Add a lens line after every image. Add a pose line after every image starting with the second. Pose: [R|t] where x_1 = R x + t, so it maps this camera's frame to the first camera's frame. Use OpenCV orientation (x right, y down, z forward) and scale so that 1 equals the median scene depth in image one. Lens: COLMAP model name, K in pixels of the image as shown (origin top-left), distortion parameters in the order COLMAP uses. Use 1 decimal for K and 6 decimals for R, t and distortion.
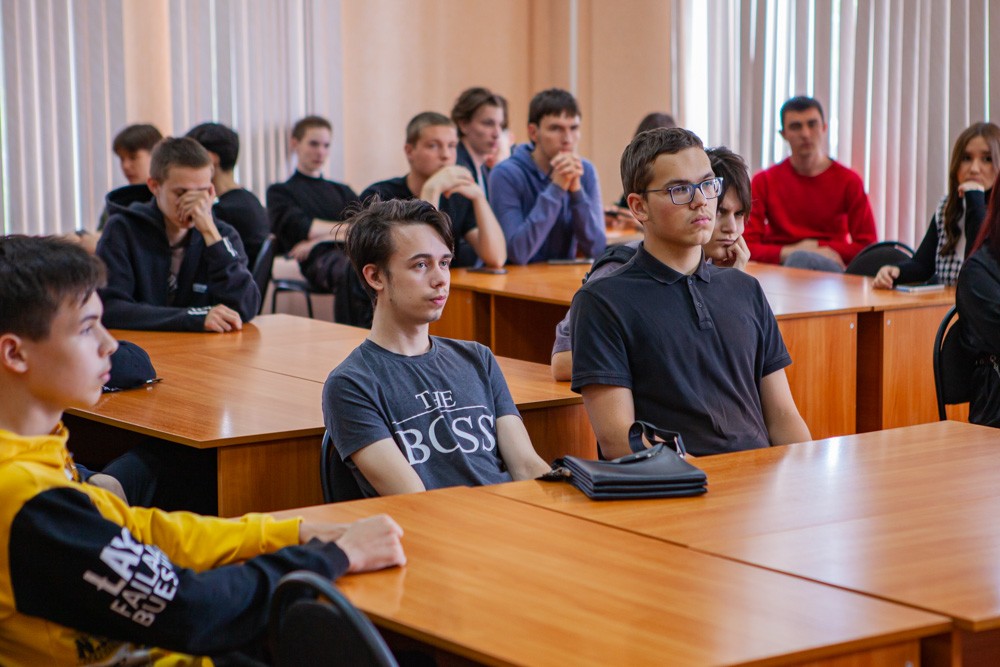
lens RADIAL K [[2024.9, 0, 500.0], [0, 2024.9, 333.5], [0, 0, 1]] dist [-0.012596, -0.256106]
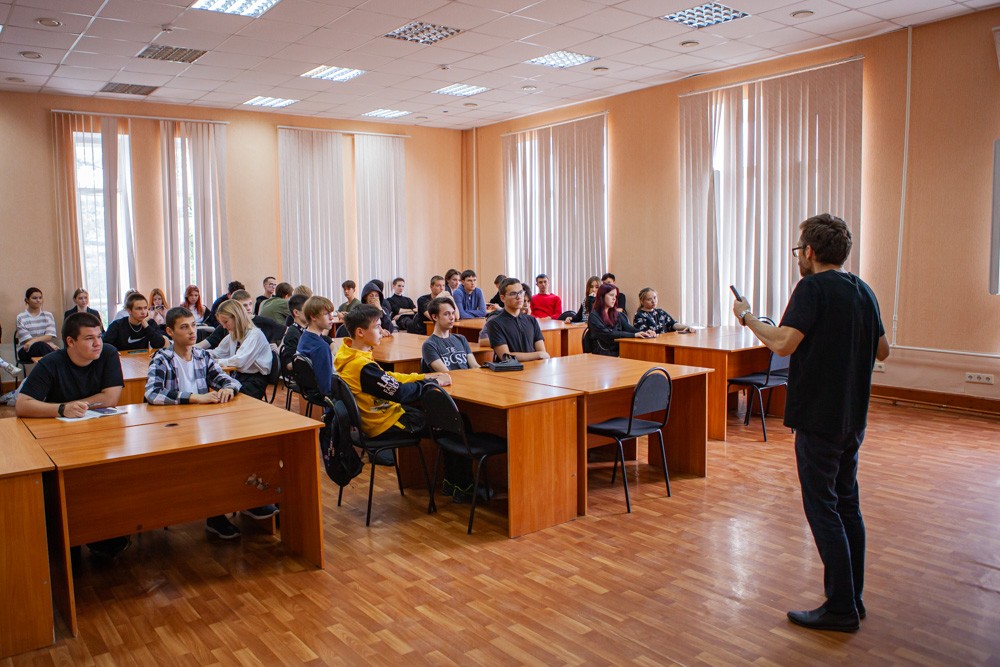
lens RADIAL K [[706.9, 0, 500.0], [0, 706.9, 333.5], [0, 0, 1]] dist [-0.002325, -0.000966]
pose [[0.996020, -0.011996, 0.088321, -0.043295], [0.014851, 0.999386, -0.031735, 0.034624], [-0.087886, 0.032920, 0.995586, -0.247893]]
